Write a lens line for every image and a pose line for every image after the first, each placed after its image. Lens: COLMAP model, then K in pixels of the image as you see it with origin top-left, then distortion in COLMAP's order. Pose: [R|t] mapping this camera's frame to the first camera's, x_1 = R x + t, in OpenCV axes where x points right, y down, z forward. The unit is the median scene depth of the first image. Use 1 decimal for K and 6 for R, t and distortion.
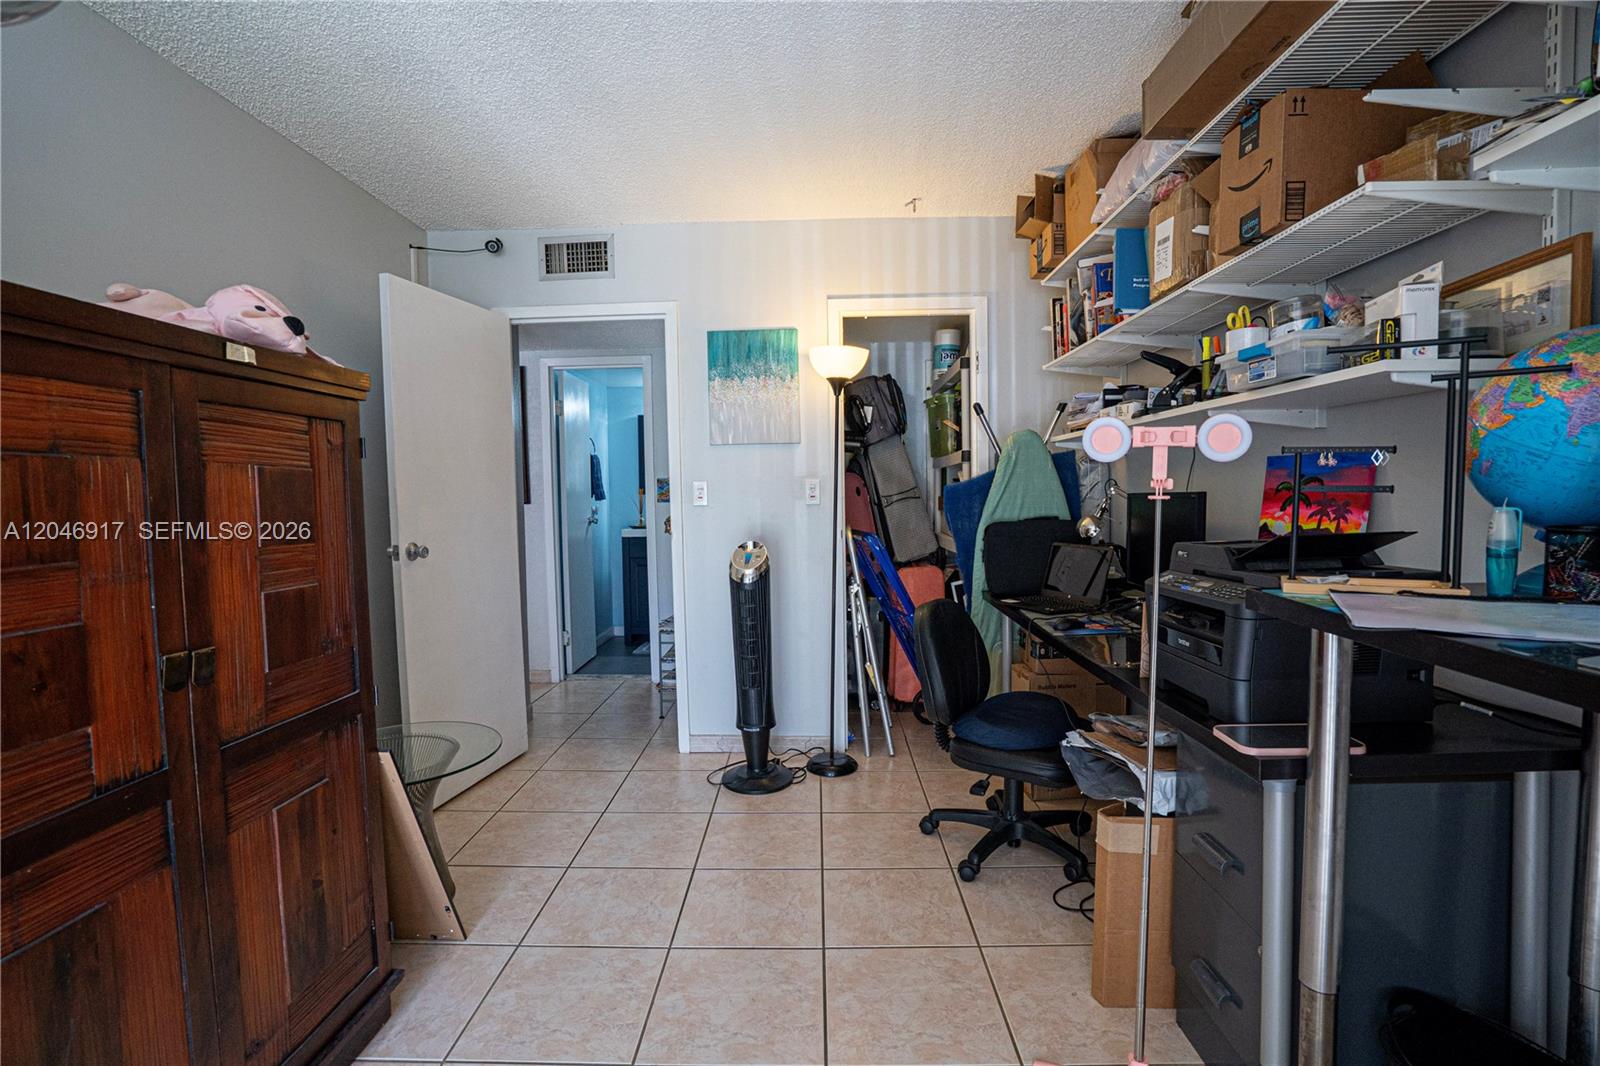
lens RADIAL K [[741.0, 0, 797.0], [0, 741.0, 534.8], [0, 0, 1]] dist [-0.057127, 0.021522]
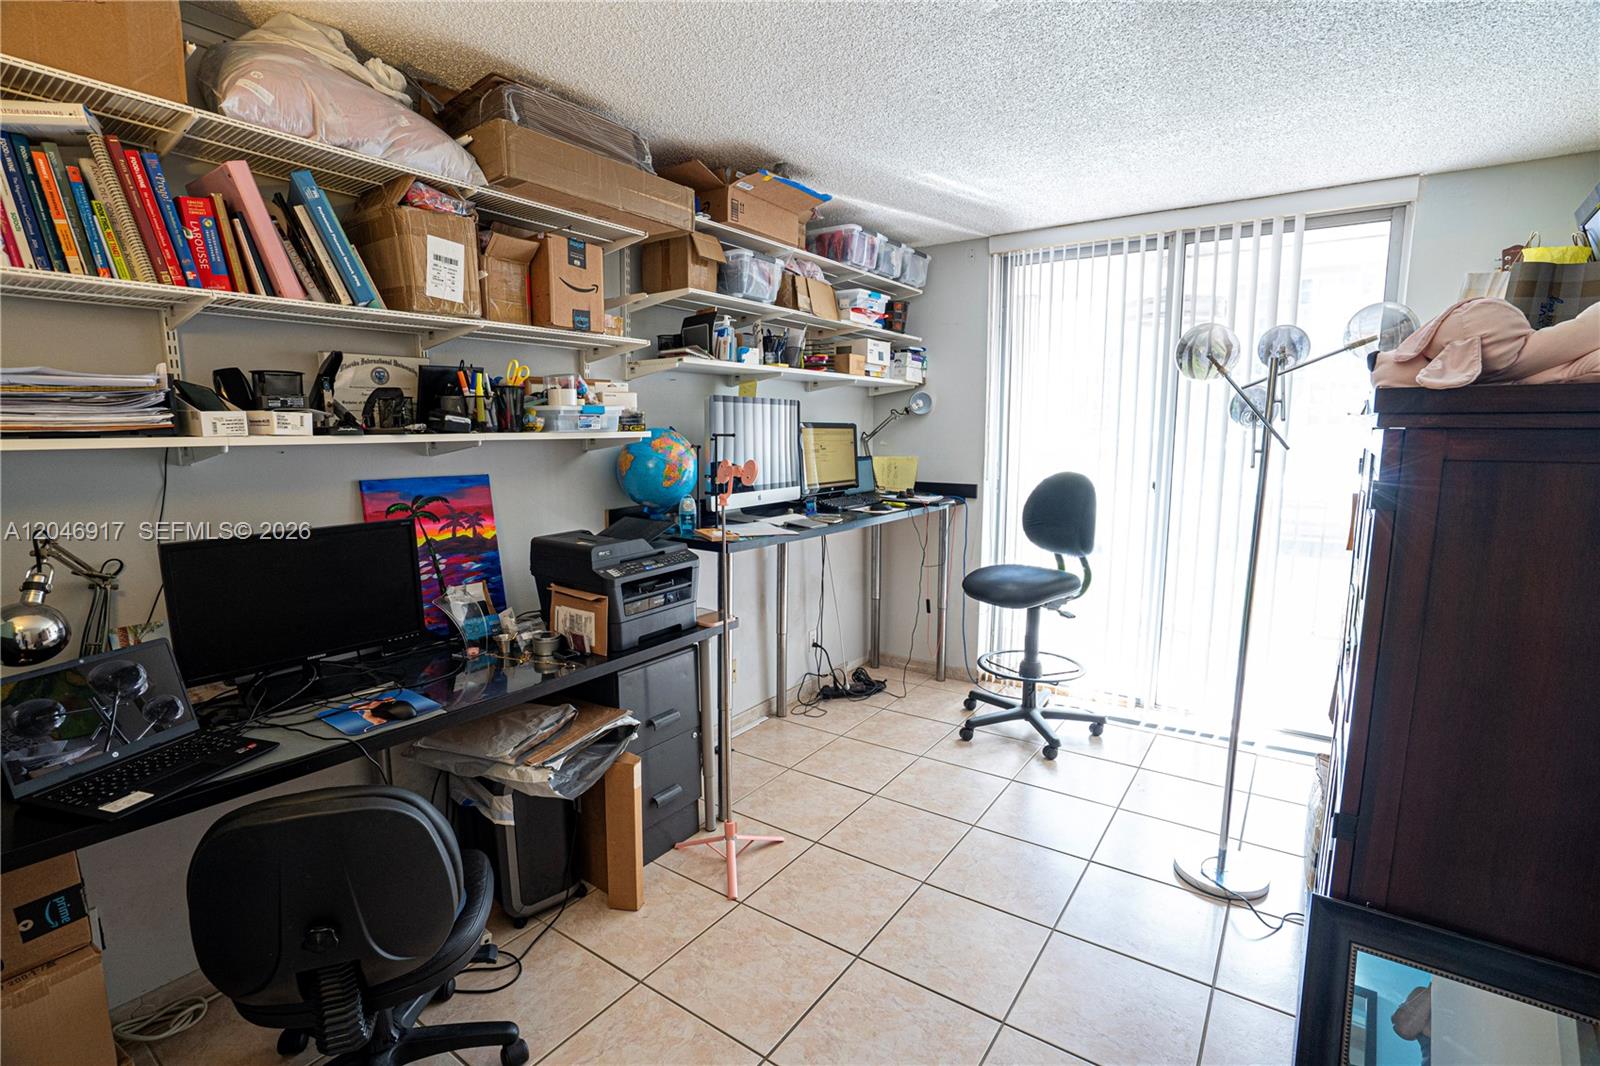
lens RADIAL K [[741.0, 0, 799.9], [0, 741.0, 531.4], [0, 0, 1]] dist [-0.057127, 0.021522]
pose [[-0.835417, -0.060310, 0.546298, -0.482071], [0.045650, 0.982913, 0.178321, -0.224725], [-0.547718, 0.173911, -0.818389, 1.772954]]
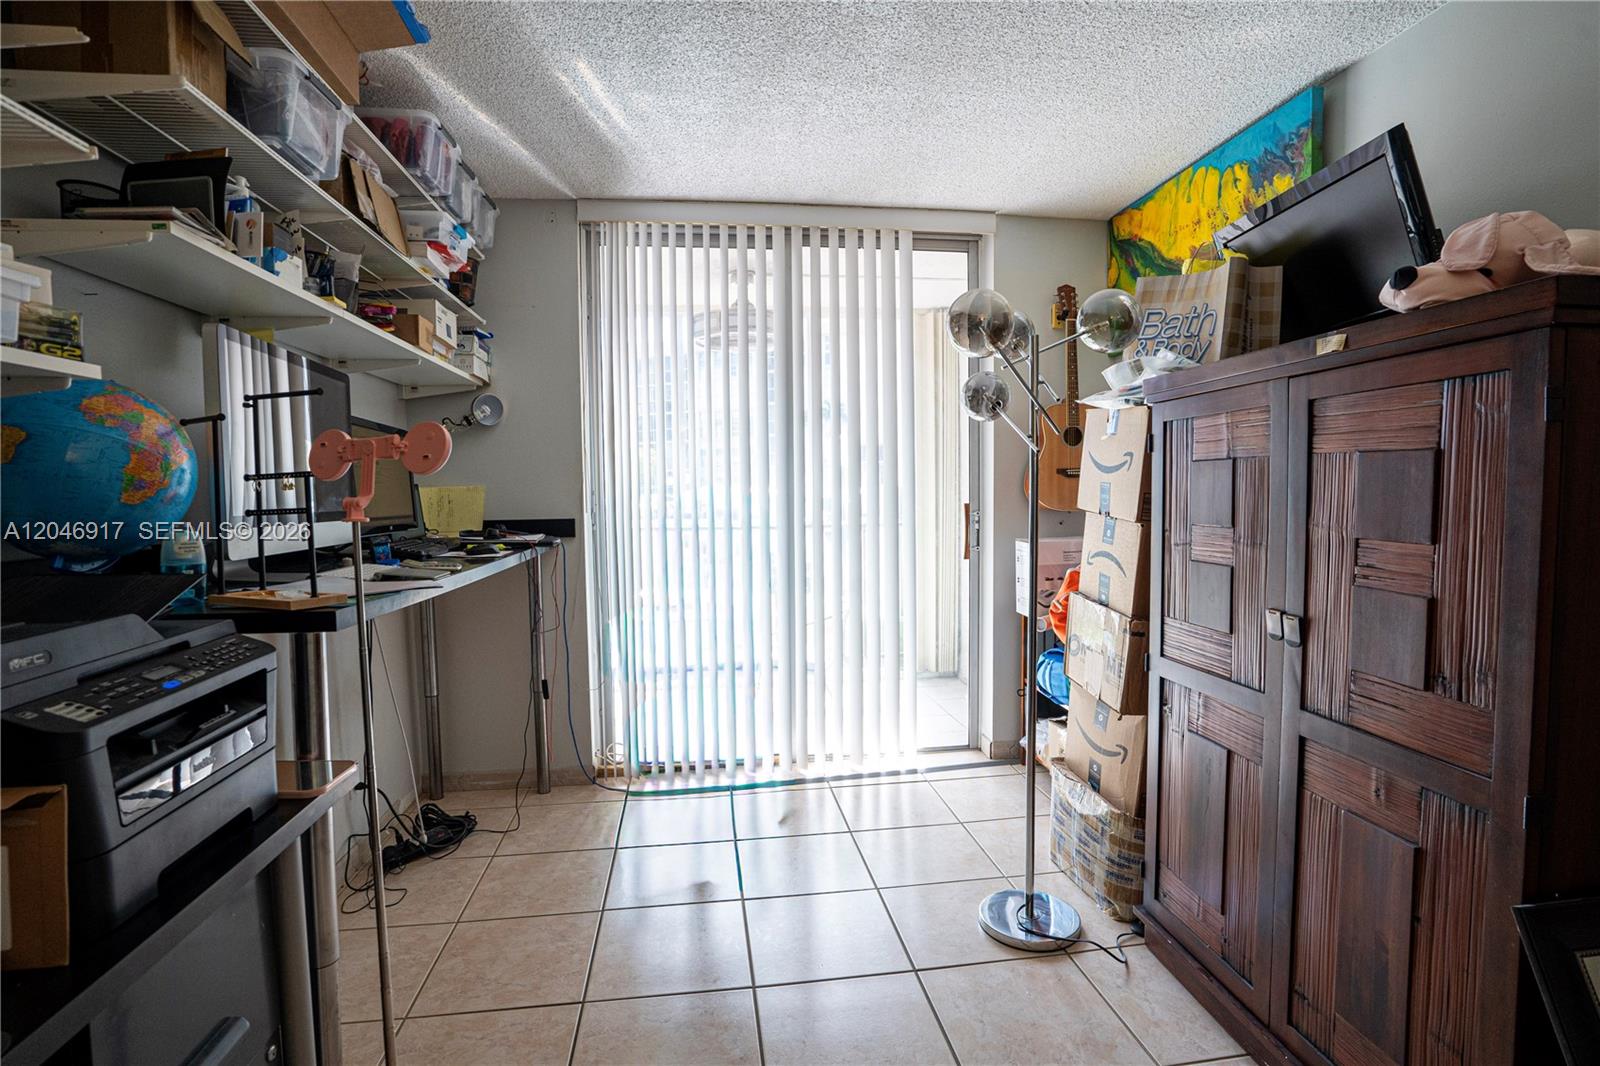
lens RADIAL K [[768.3, 0, 798.6], [0, 768.3, 536.8], [0, 0, 1]] dist [-0.034341, 0.000366]
pose [[-0.986364, 0.035654, -0.160671, 0.071905], [0.016475, 0.992739, 0.119157, -0.103060], [0.163753, 0.114885, -0.979789, 1.443214]]
